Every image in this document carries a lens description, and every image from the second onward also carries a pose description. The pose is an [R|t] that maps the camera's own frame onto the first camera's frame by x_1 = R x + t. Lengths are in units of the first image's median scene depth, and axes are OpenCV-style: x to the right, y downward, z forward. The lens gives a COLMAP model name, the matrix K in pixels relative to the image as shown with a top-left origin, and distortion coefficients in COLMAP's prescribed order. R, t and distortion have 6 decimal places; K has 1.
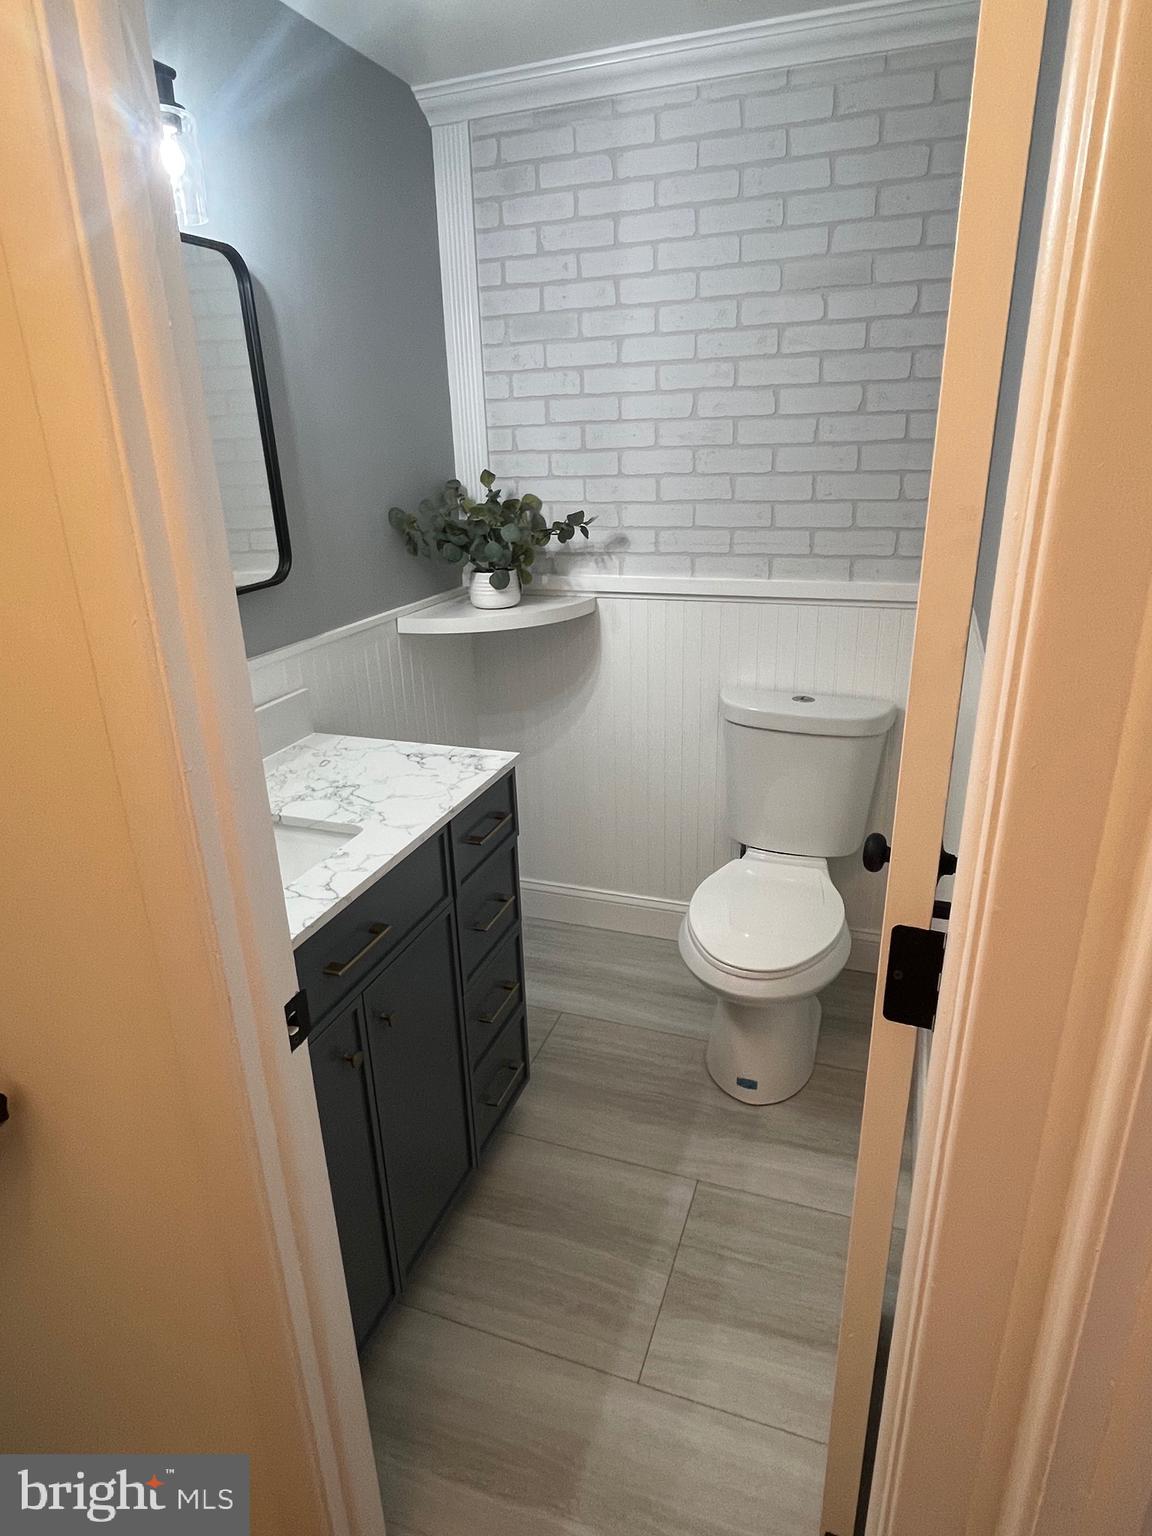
lens RADIAL K [[873.9, 0, 576.1], [0, 873.9, 762.8], [0, 0, 1]] dist [-0.006528, -0.003024]
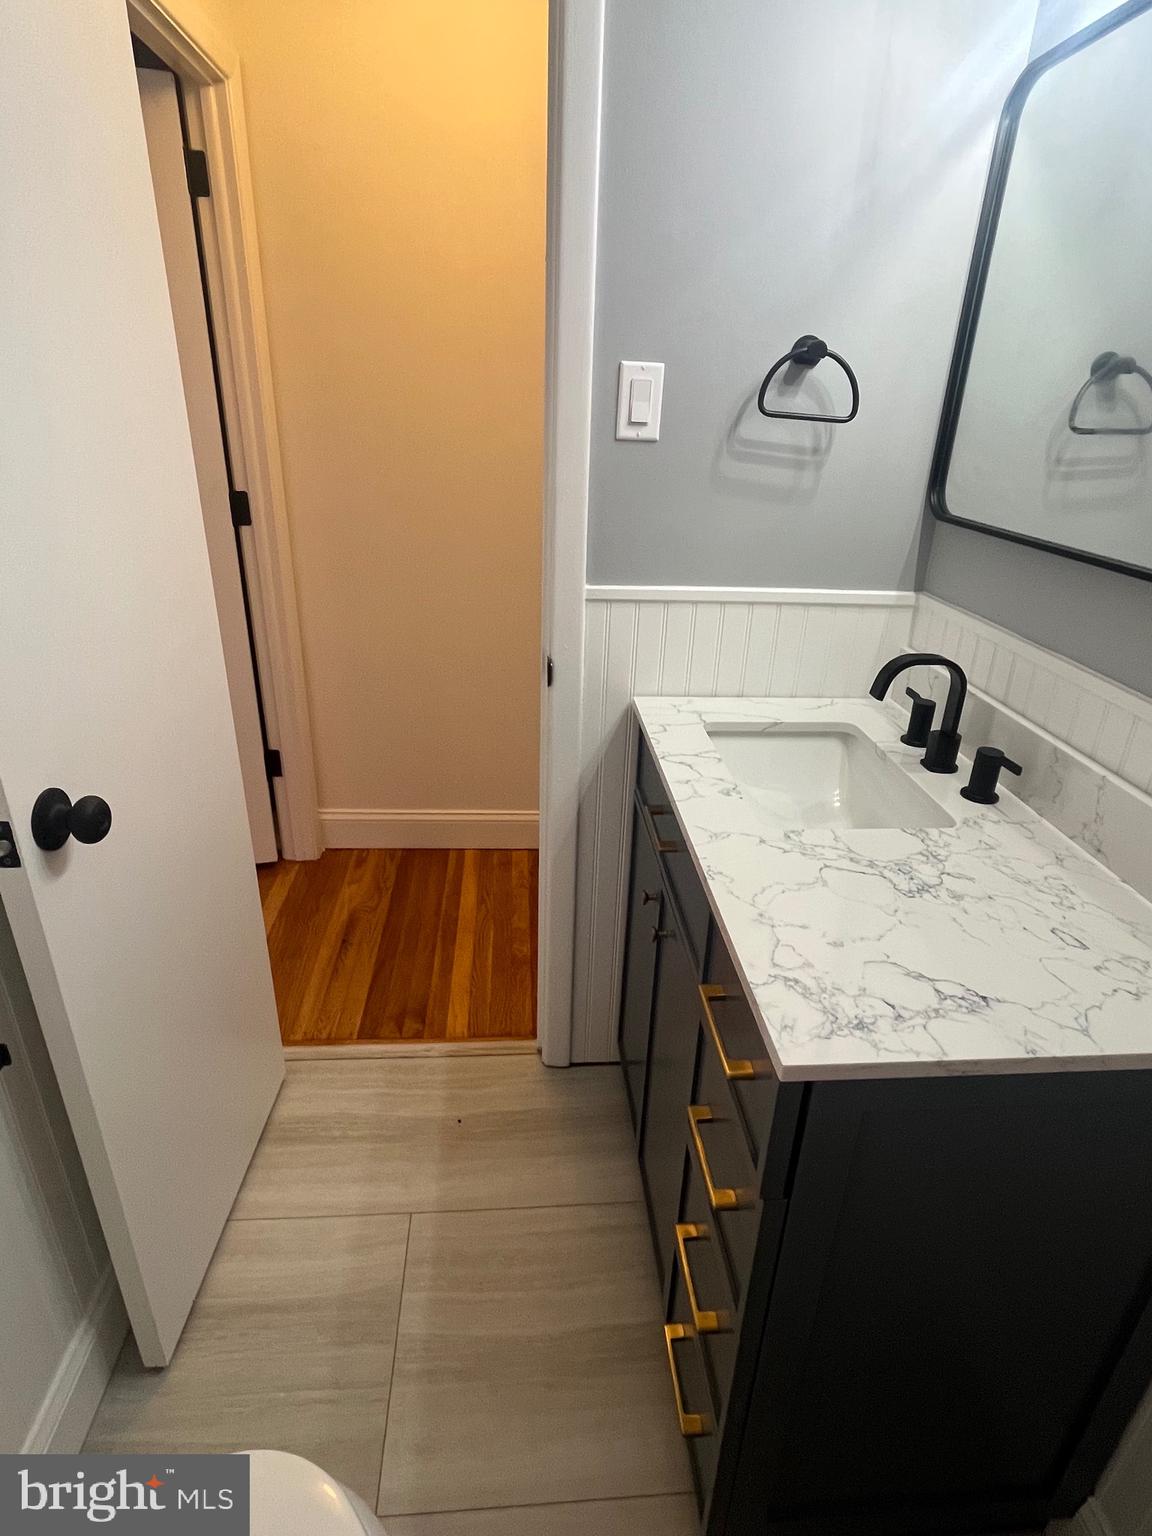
lens RADIAL K [[838.3, 0, 585.7], [0, 838.3, 764.5], [0, 0, 1]] dist [-0.003415, 0.000060]
pose [[-0.908701, 0.168291, -0.382022, 0.128441], [-0.151434, 0.719907, 0.677349, -0.320571], [0.389013, 0.673359, -0.628695, 0.980325]]
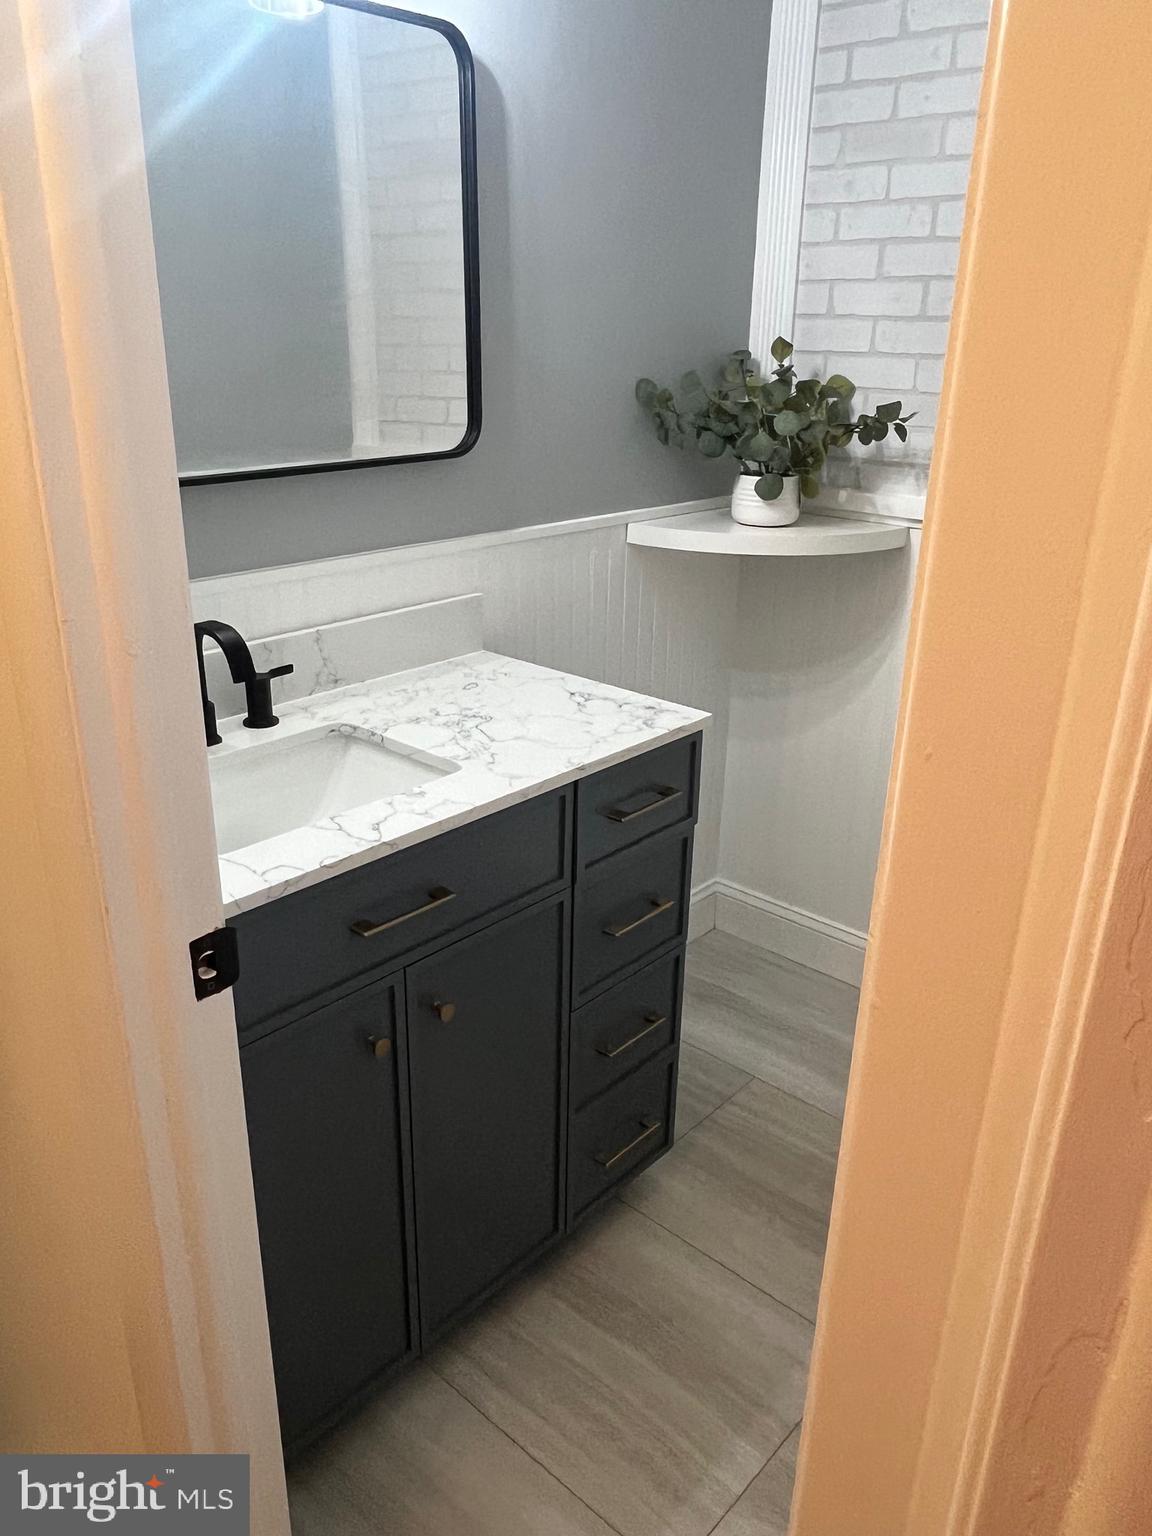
lens RADIAL K [[1116.1, 0, 581.1], [0, 1116.1, 770.8], [0, 0, 1]] dist [-0.000748, -0.010898]
pose [[0.928318, 0.178628, -0.326065, 0.131165], [-0.170214, 0.983904, 0.054407, 0.003354], [0.330535, 0.004994, 0.943780, 0.062485]]
